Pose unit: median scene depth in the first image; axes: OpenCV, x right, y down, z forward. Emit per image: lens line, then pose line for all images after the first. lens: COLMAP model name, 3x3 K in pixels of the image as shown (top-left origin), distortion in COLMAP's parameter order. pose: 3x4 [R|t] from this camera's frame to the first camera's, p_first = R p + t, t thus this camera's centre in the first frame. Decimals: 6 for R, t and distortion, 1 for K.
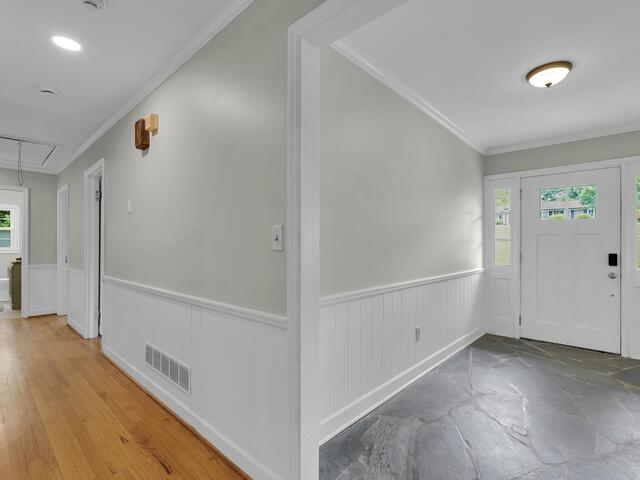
lens RADIAL K [[321.3, 0, 324.6], [0, 321.3, 240.4], [0, 0, 1]] dist [-0.007393, 0.001154]
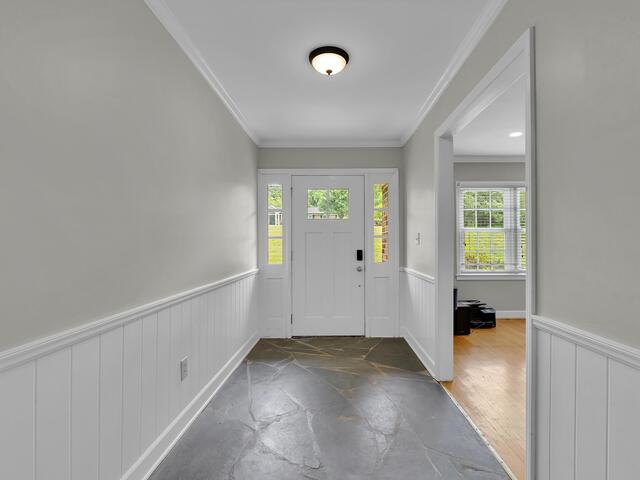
lens RADIAL K [[321.3, 0, 325.2], [0, 321.3, 240.4], [0, 0, 1]] dist [-0.007393, 0.001154]
pose [[0.763082, -0.002582, 0.646297, 0.055883], [0.001377, 0.999996, 0.002369, 0.004230], [-0.646301, -0.000918, 0.763082, 0.198849]]
